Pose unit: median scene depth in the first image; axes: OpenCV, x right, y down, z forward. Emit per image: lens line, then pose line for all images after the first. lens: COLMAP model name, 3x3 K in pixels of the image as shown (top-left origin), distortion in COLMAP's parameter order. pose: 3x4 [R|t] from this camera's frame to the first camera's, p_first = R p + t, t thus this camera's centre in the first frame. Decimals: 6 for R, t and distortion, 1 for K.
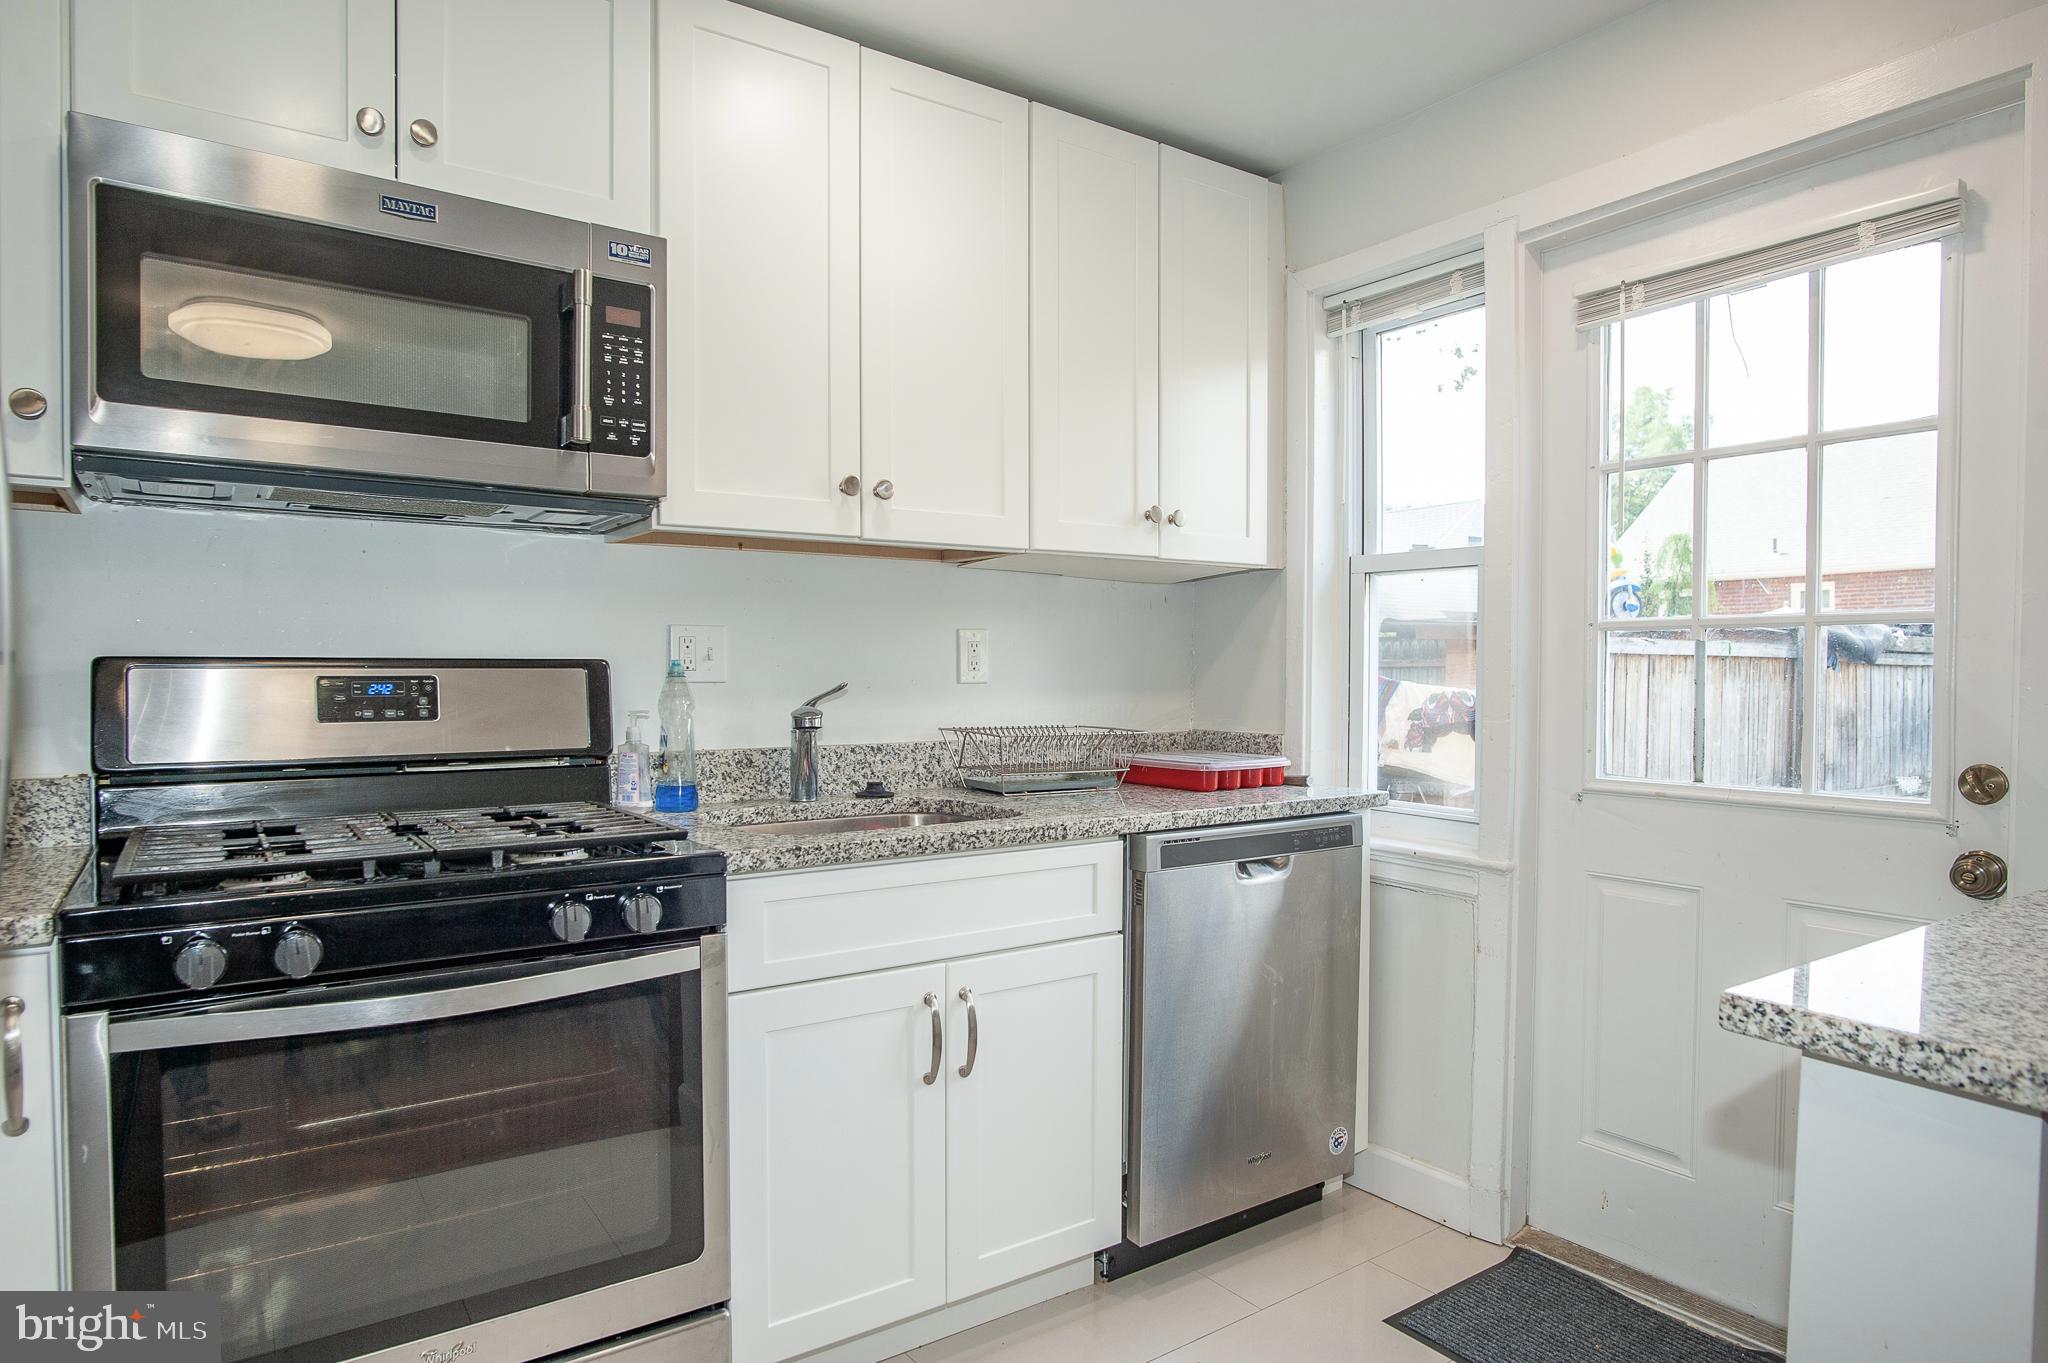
lens RADIAL K [[1184.6, 0, 1024.0], [0, 1184.6, 681.5], [0, 0, 1]] dist [-0.025627, 0.000688]
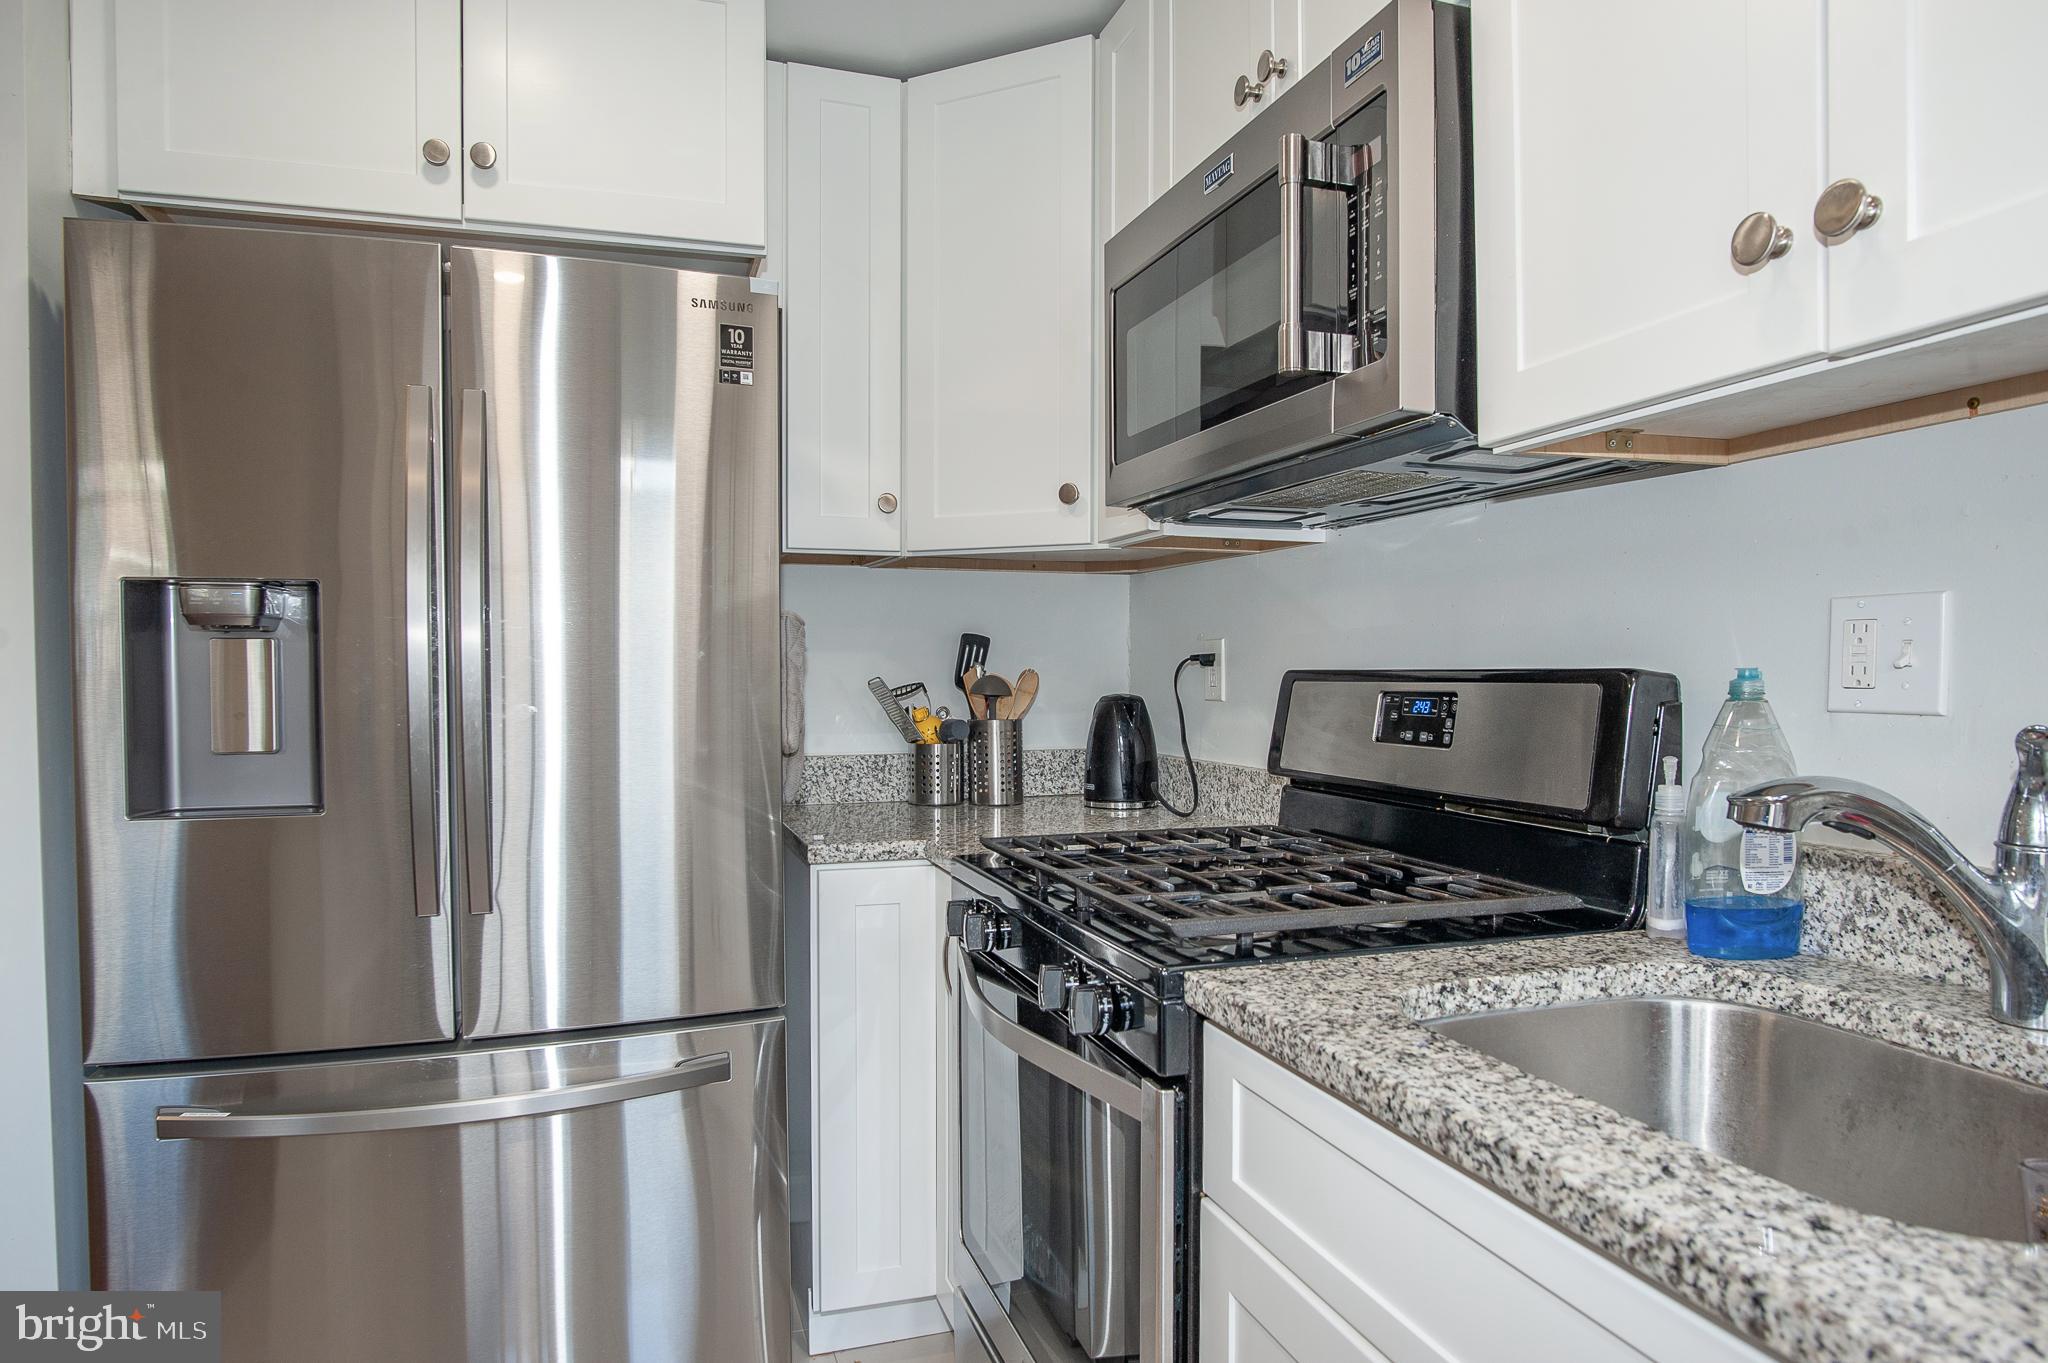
lens RADIAL K [[1184.6, 0, 1024.0], [0, 1184.6, 681.5], [0, 0, 1]] dist [-0.025627, 0.000688]
pose [[-0.258100, 0.004111, -0.966109, 0.339785], [-0.014102, 0.999868, 0.008021, -0.014487], [0.966015, 0.015694, -0.258008, 0.941035]]
